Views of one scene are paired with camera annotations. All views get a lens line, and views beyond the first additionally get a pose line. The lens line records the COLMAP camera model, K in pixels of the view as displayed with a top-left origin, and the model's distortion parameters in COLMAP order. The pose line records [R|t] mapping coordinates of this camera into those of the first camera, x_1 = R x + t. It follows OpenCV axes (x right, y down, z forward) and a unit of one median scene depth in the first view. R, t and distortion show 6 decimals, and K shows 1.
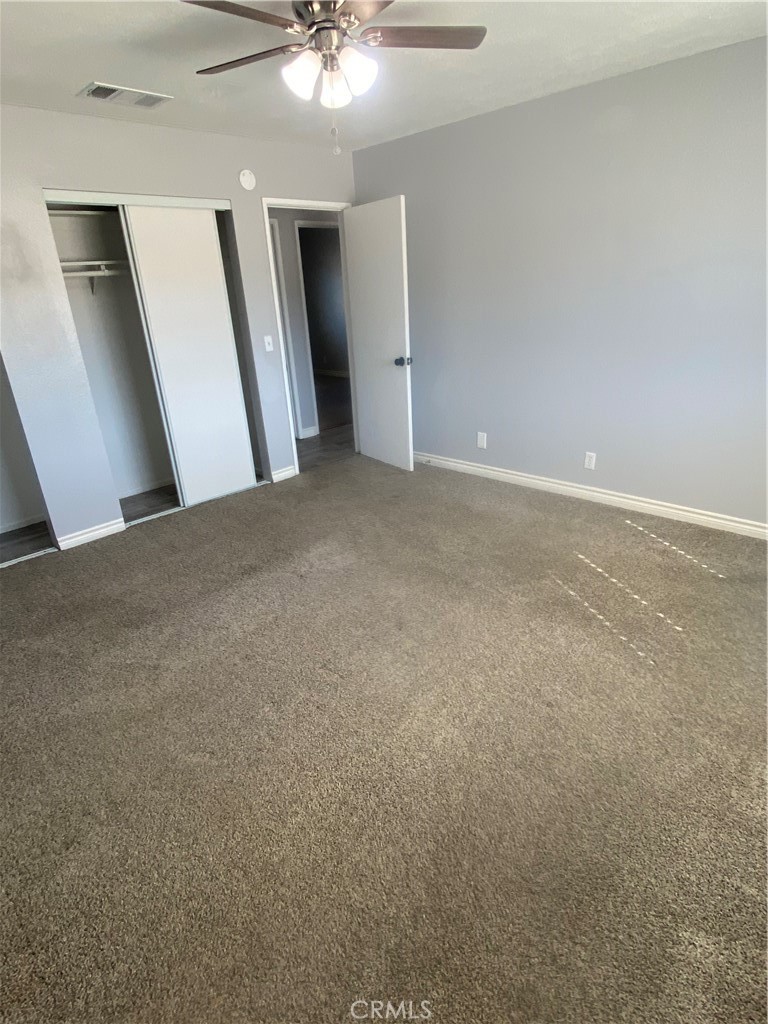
lens RADIAL K [[558.8, 0, 384.0], [0, 558.8, 512.0], [0, 0, 1]] dist [0.032863, -0.031666]
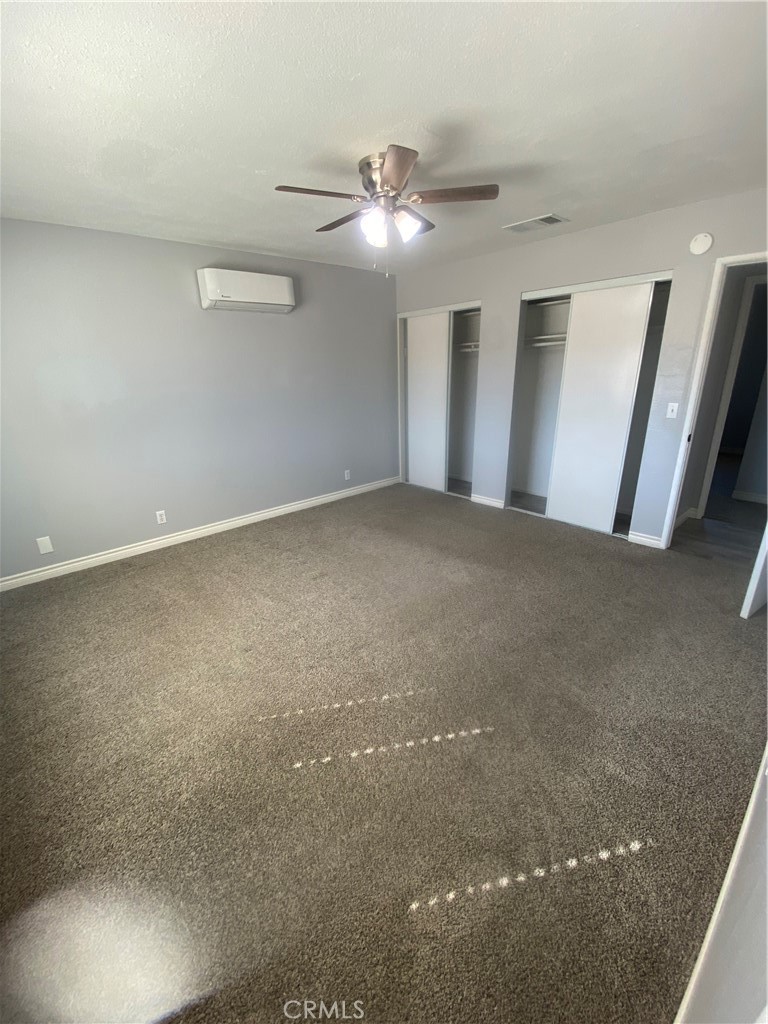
lens RADIAL K [[413.4, 0, 390.1], [0, 413.4, 511.3], [0, 0, 1]] dist [0.015480, -0.018610]
pose [[-0.046556, 0.374639, -0.926001, 0.603951], [-0.351600, 0.861538, 0.366236, -0.265974], [0.934992, 0.342633, 0.091613, 0.593129]]
